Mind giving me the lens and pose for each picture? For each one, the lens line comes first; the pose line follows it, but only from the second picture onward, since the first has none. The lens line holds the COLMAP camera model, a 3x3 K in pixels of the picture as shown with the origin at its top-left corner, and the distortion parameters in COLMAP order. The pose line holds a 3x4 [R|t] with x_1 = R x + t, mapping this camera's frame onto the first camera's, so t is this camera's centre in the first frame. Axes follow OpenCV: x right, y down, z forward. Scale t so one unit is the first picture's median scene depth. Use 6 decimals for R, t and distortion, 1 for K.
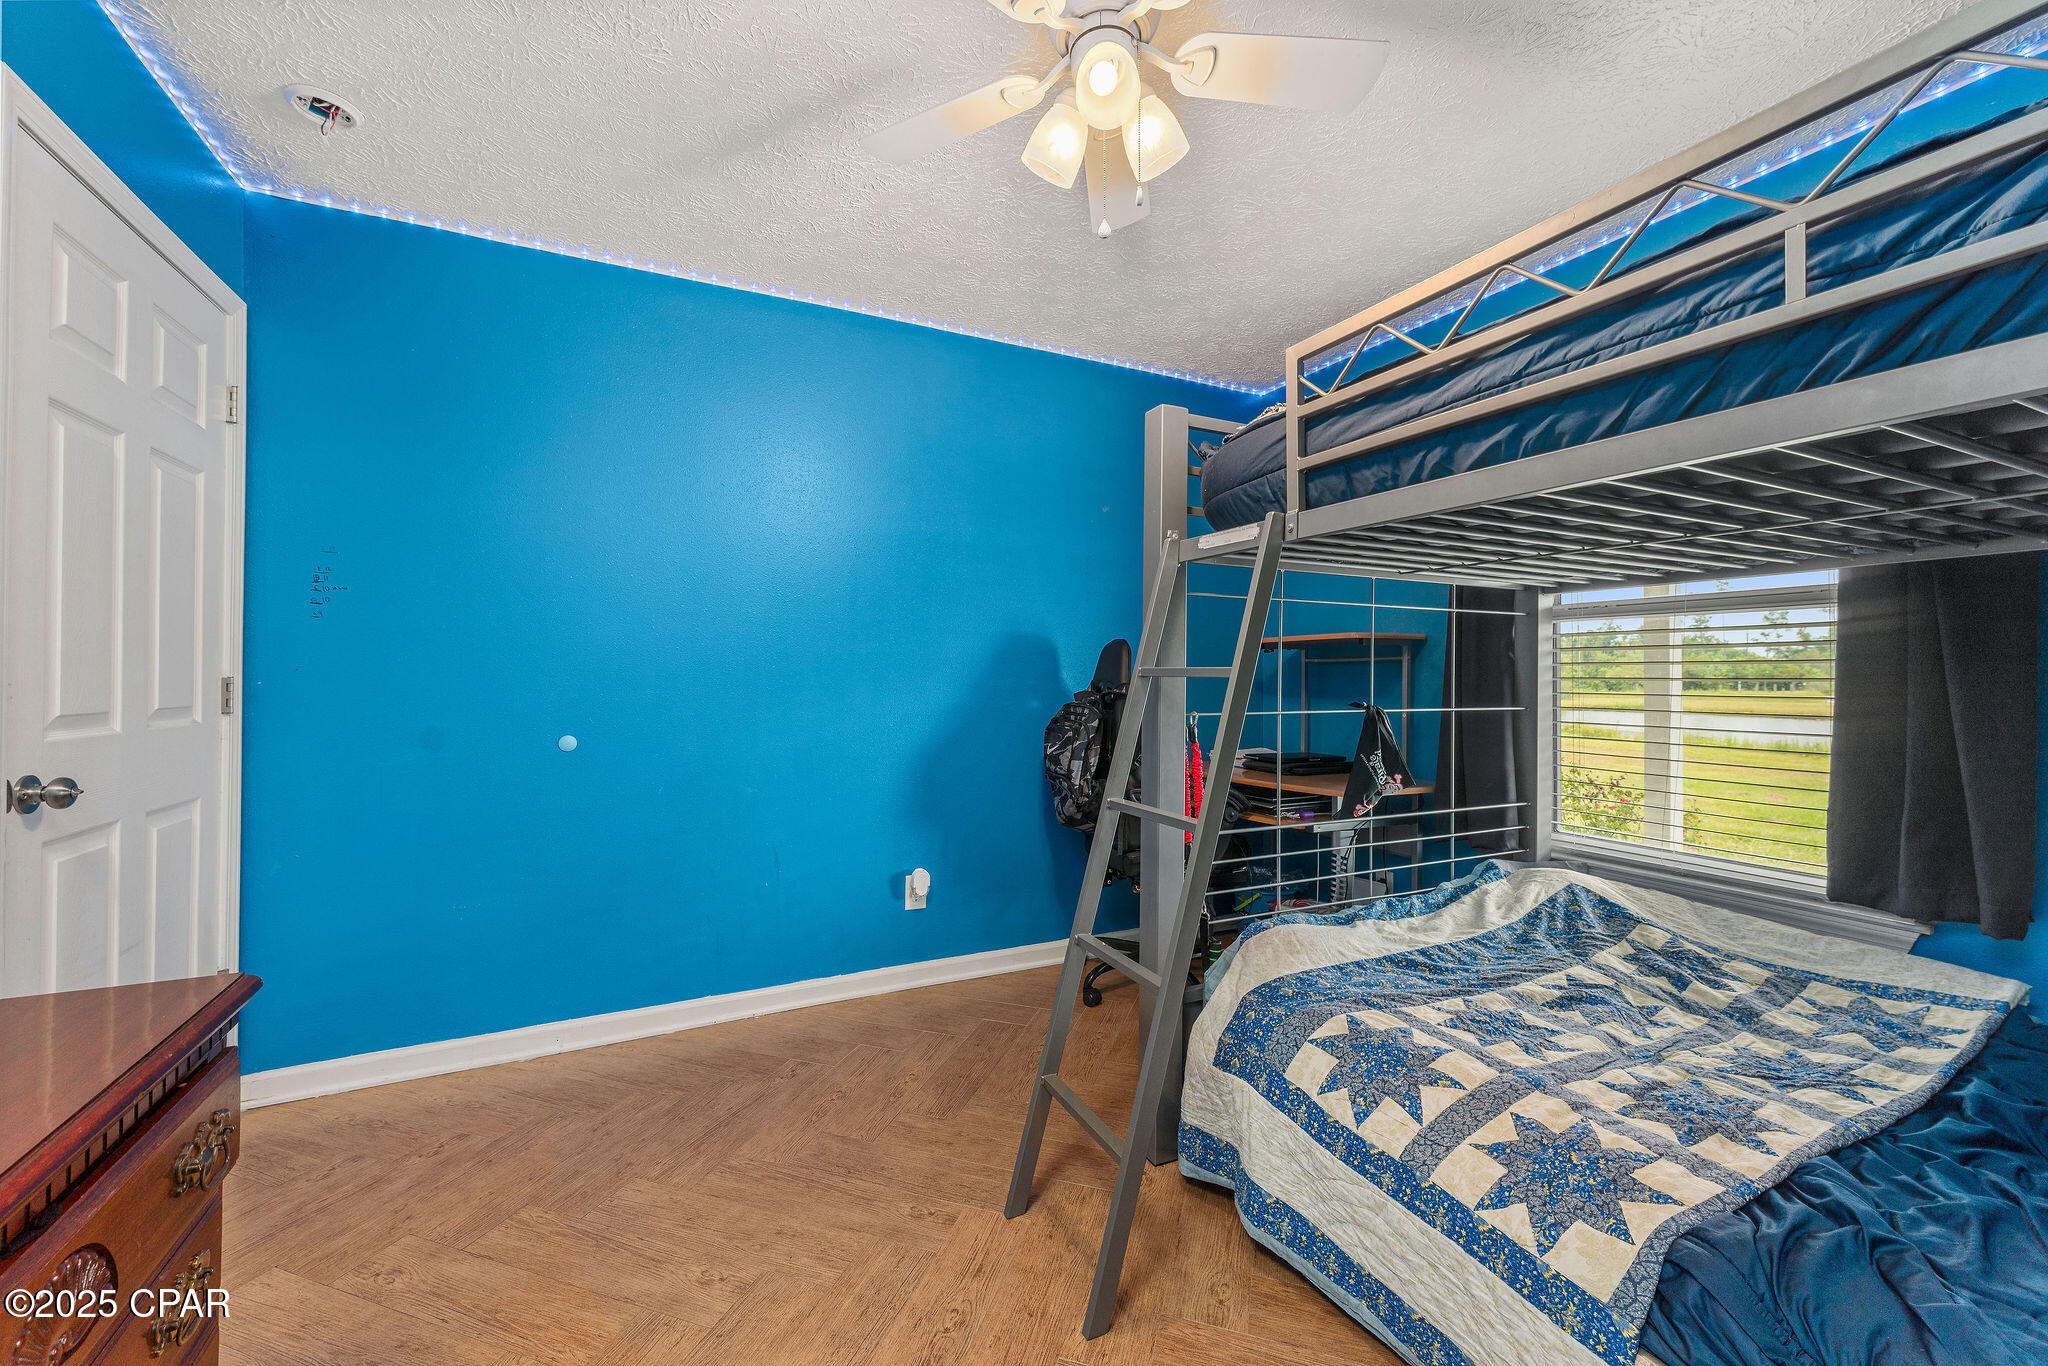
lens RADIAL K [[816.2, 0, 1013.6], [0, 816.2, 673.5], [0, 0, 1]] dist [0.001284, -0.000033]
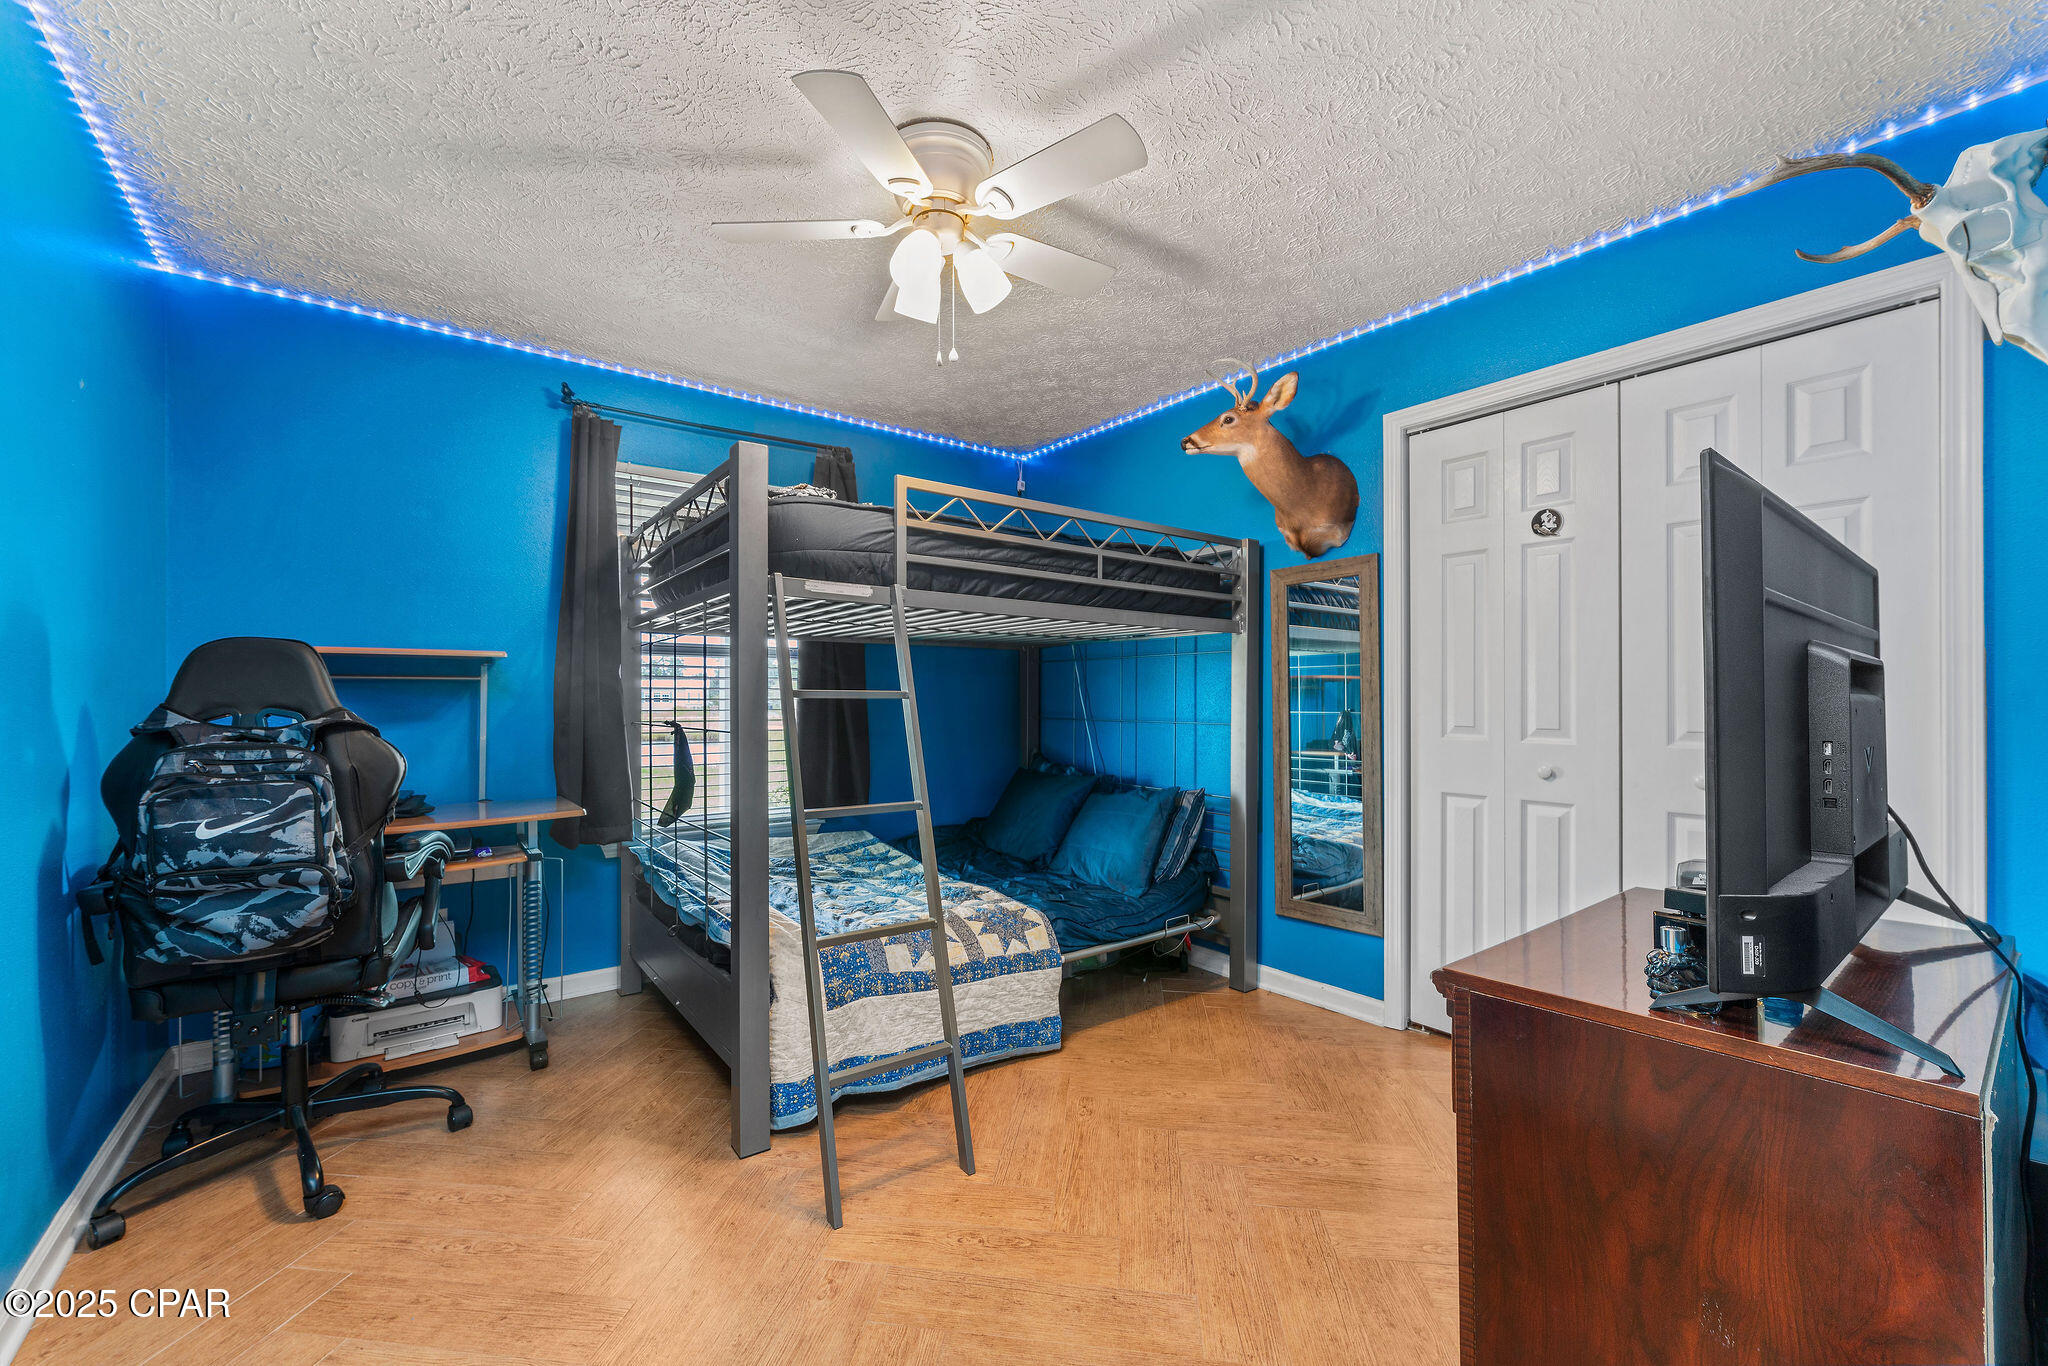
lens RADIAL K [[816.2, 0, 1032.9], [0, 816.2, 692.5], [0, 0, 1]] dist [0.001284, -0.000033]
pose [[-0.216015, 0.008382, 0.976354, -1.285756], [-0.002154, 0.999957, -0.009061, 0.009033], [-0.976388, -0.004061, -0.215988, 1.199412]]
